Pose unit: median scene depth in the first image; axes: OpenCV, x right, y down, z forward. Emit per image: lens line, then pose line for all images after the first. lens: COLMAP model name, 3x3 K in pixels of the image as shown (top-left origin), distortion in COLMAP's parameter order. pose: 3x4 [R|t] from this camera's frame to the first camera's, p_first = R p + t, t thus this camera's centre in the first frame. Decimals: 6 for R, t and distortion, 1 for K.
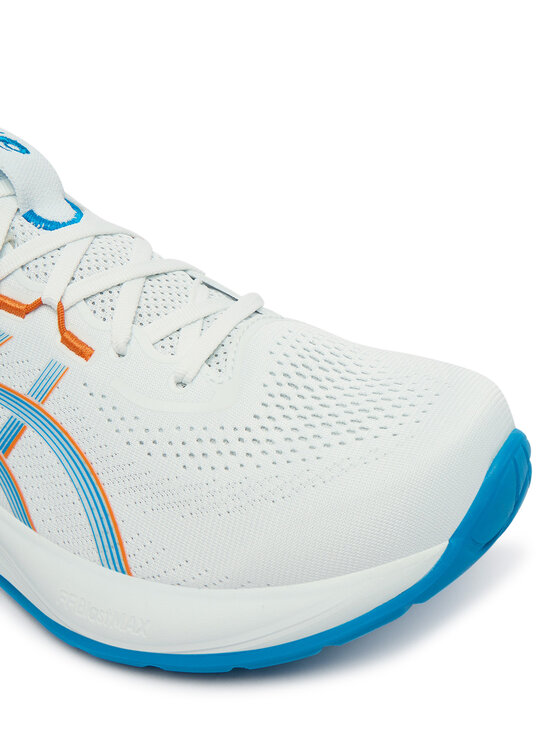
lens RADIAL K [[879.6, 0, 280.0], [0, 879.6, 373.0], [0, 0, 1]] dist [0.005079, -0.008262]
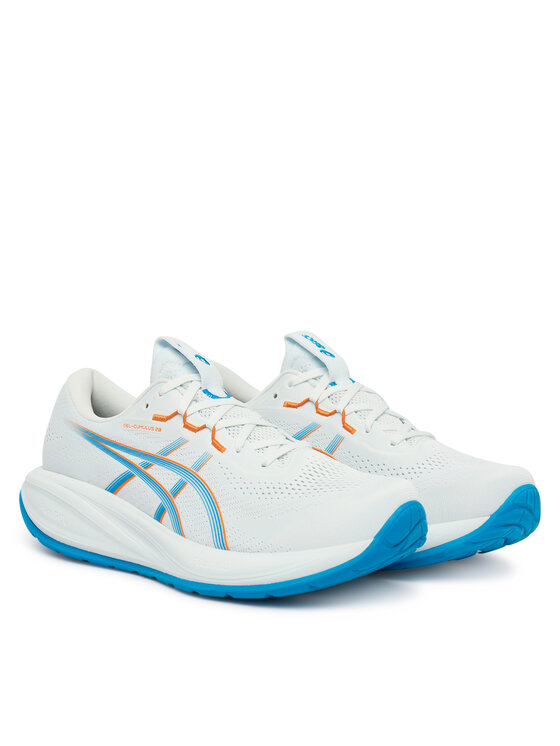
lens RADIAL K [[2195.4, 0, 280.0], [0, 2195.4, 373.0], [0, 0, 1]] dist [-0.004411, -0.057064]
pose [[0.979204, 0.088786, -0.182417, 0.854376], [-0.153772, 0.911330, -0.381878, 1.790108], [0.132337, 0.401988, 0.906031, -3.803380]]
